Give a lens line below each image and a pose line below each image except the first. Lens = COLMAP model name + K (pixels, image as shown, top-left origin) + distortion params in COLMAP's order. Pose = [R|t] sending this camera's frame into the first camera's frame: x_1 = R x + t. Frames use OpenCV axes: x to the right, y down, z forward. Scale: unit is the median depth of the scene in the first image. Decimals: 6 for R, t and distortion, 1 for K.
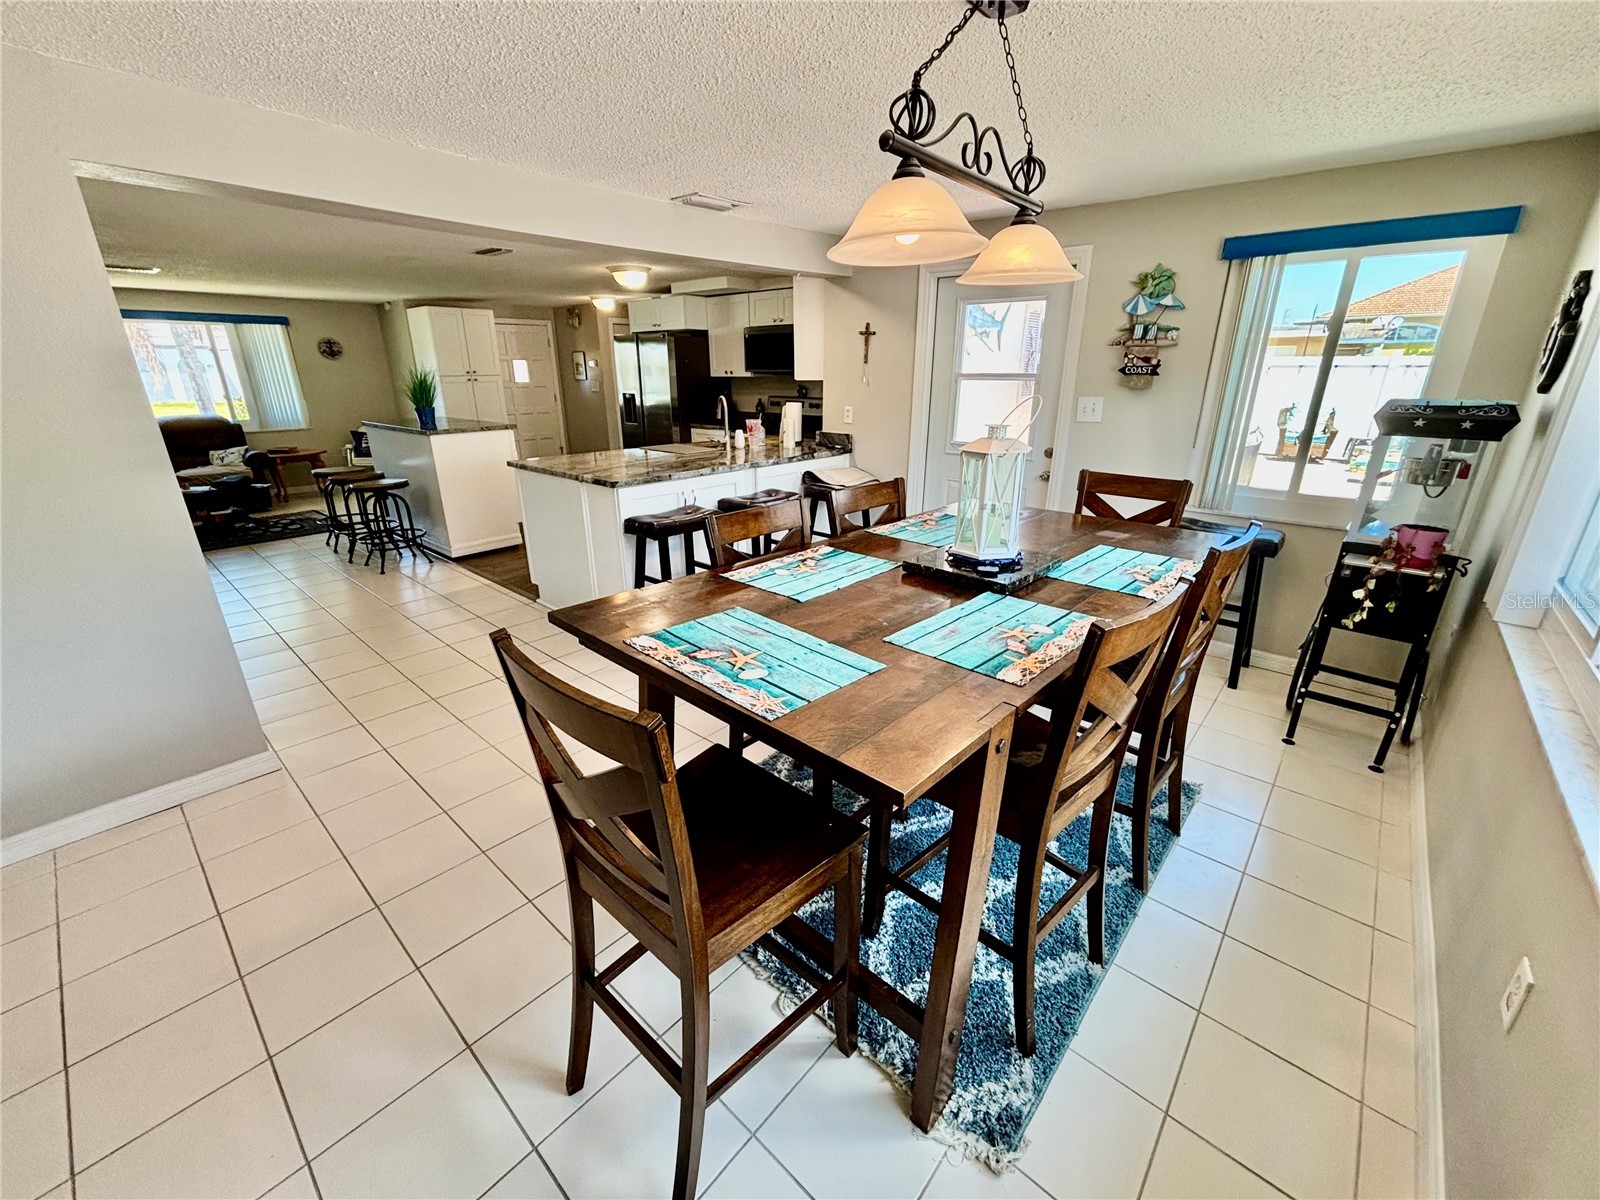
lens RADIAL K [[646.7, 0, 797.8], [0, 646.7, 600.0], [0, 0, 1]] dist [0.000793, 0.000567]
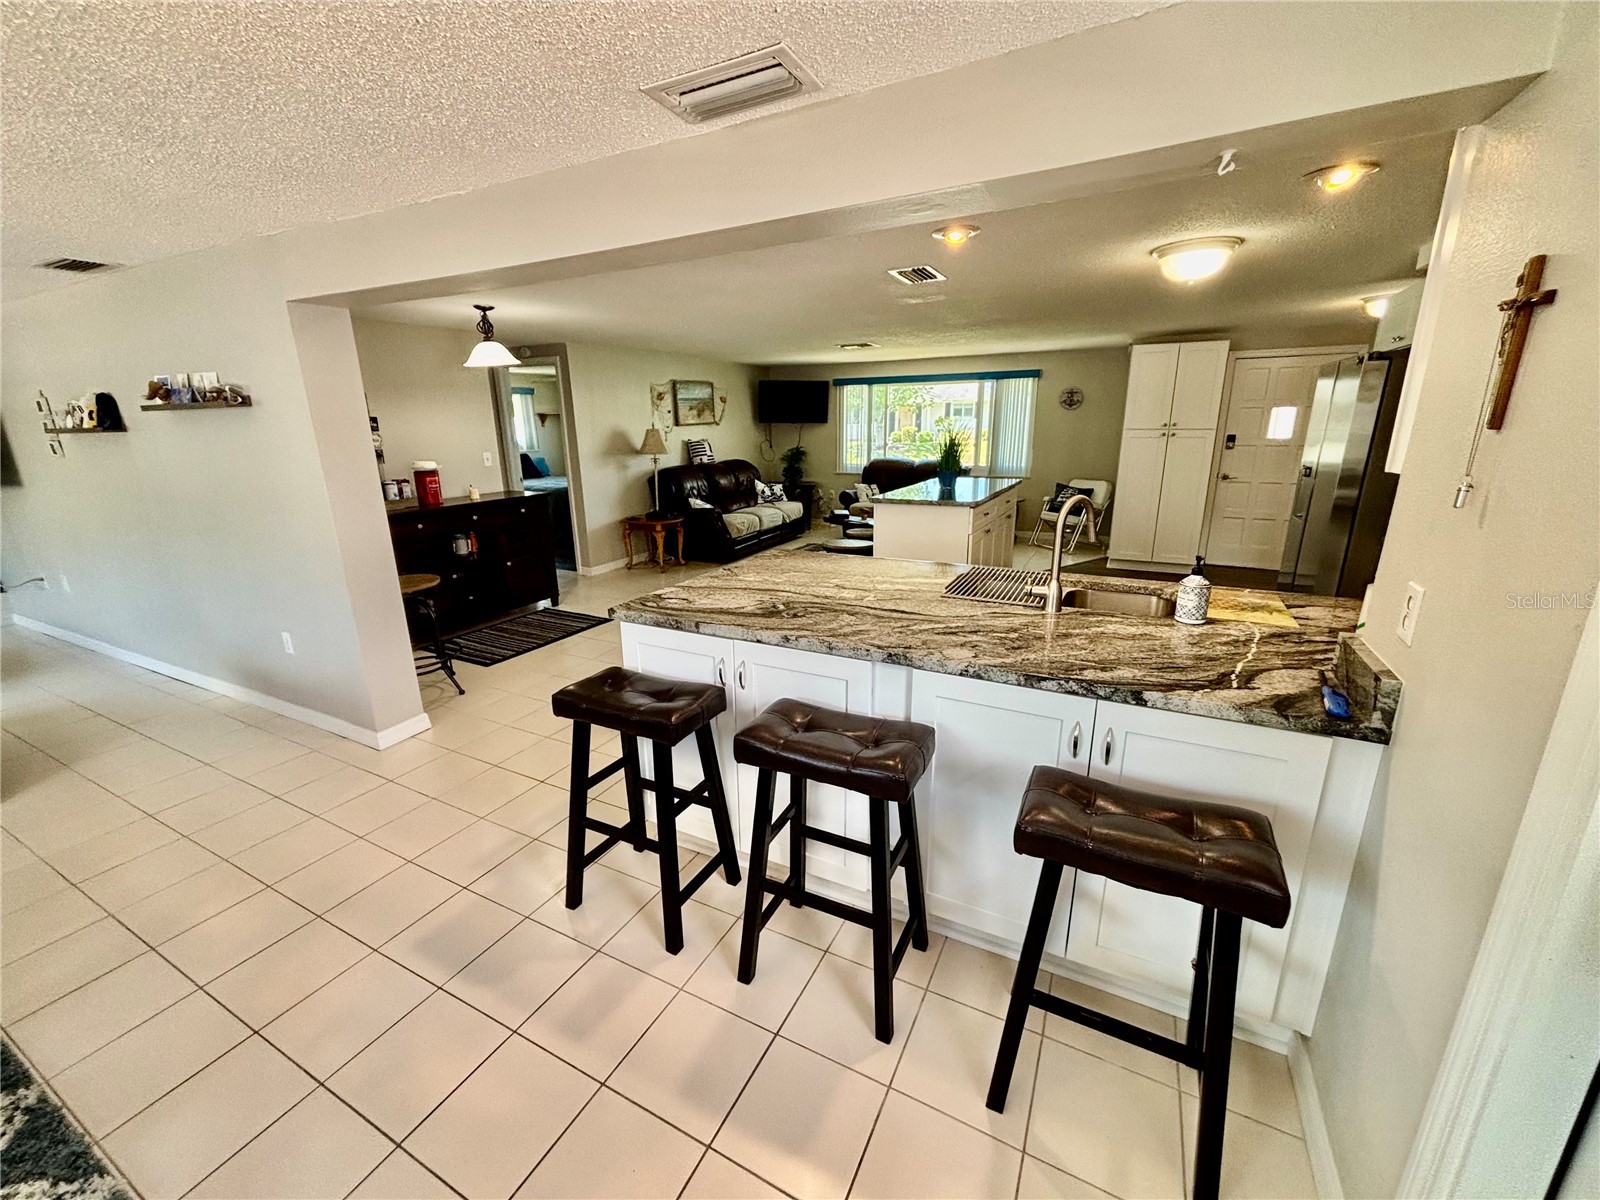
lens RADIAL K [[646.7, 0, 793.5], [0, 646.7, 603.2], [0, 0, 1]] dist [0.000793, 0.000567]
pose [[0.248331, 0.265498, -0.931581, 0.177989], [-0.313510, 0.931973, 0.182038, -0.173459], [0.916539, 0.246855, 0.314674, 0.453355]]
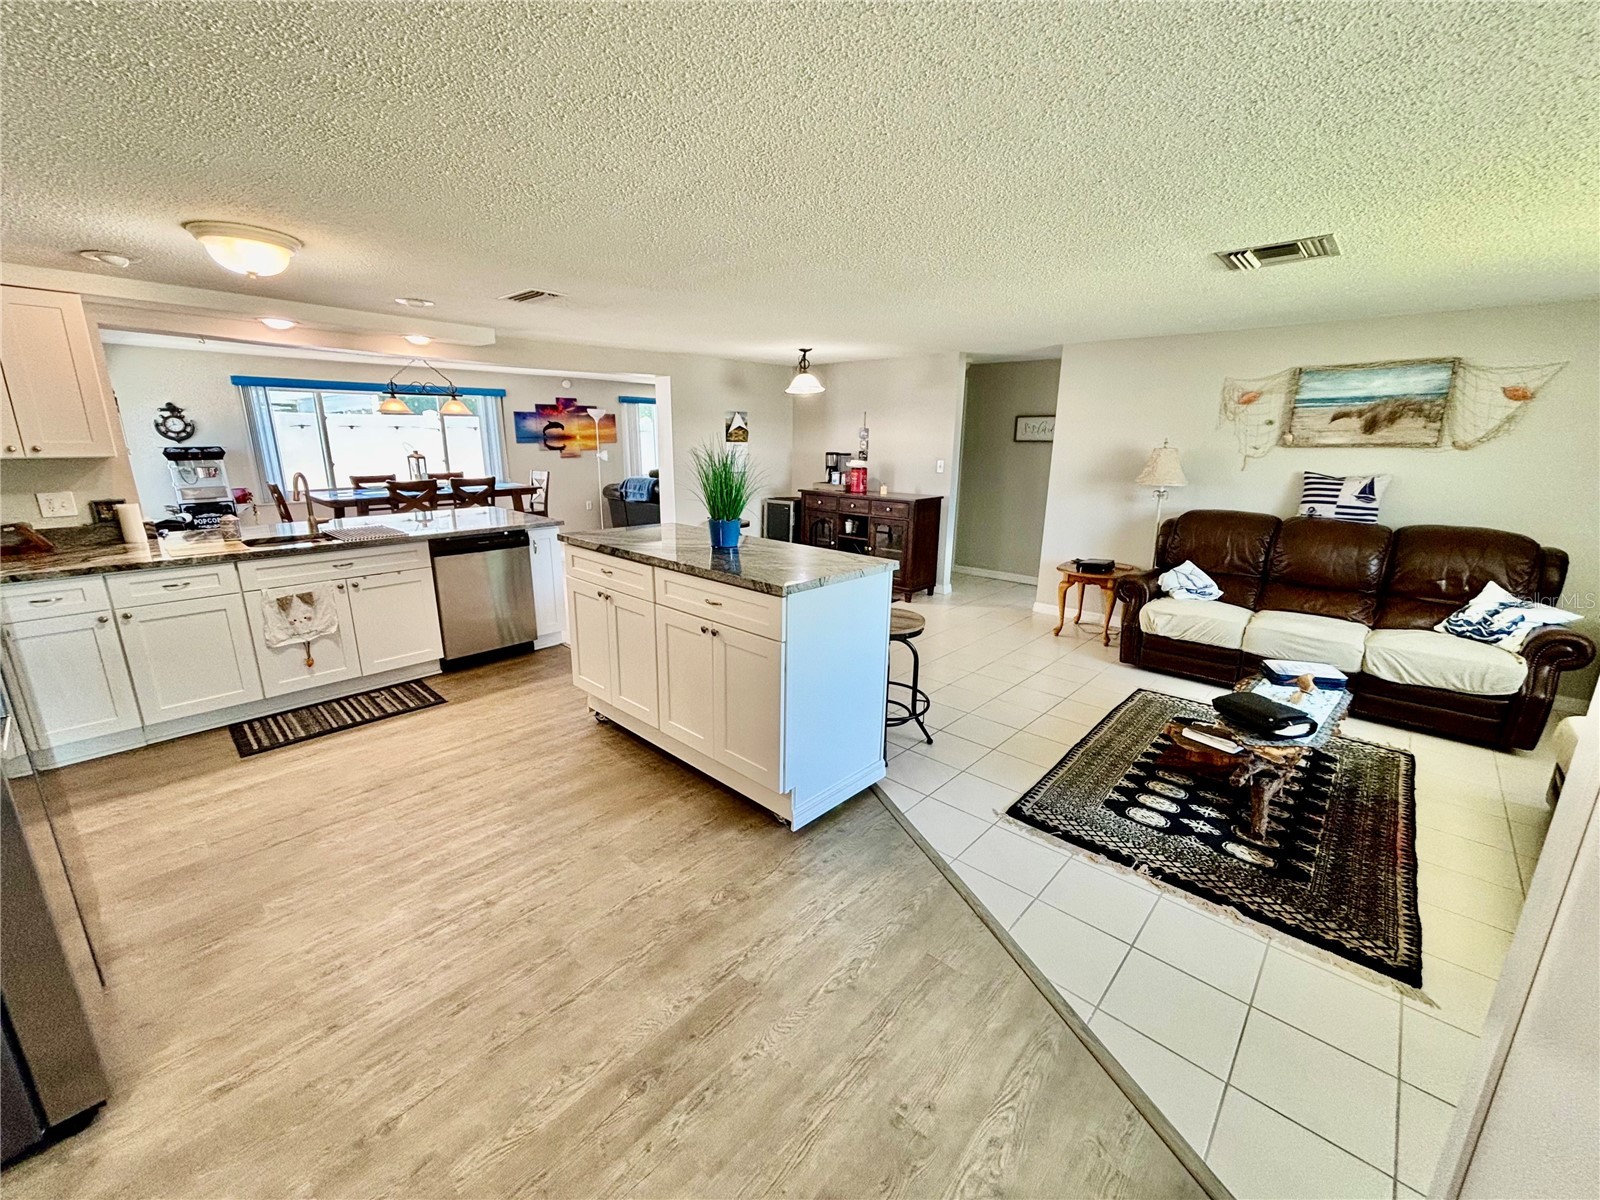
lens RADIAL K [[646.7, 0, 789.8], [0, 646.7, 596.4], [0, 0, 1]] dist [0.000793, 0.000567]
pose [[-0.999654, -0.012171, 0.023334, -0.500098], [0.002939, 0.829465, 0.558551, -0.418813], [-0.026153, 0.558426, -0.829142, 1.142411]]
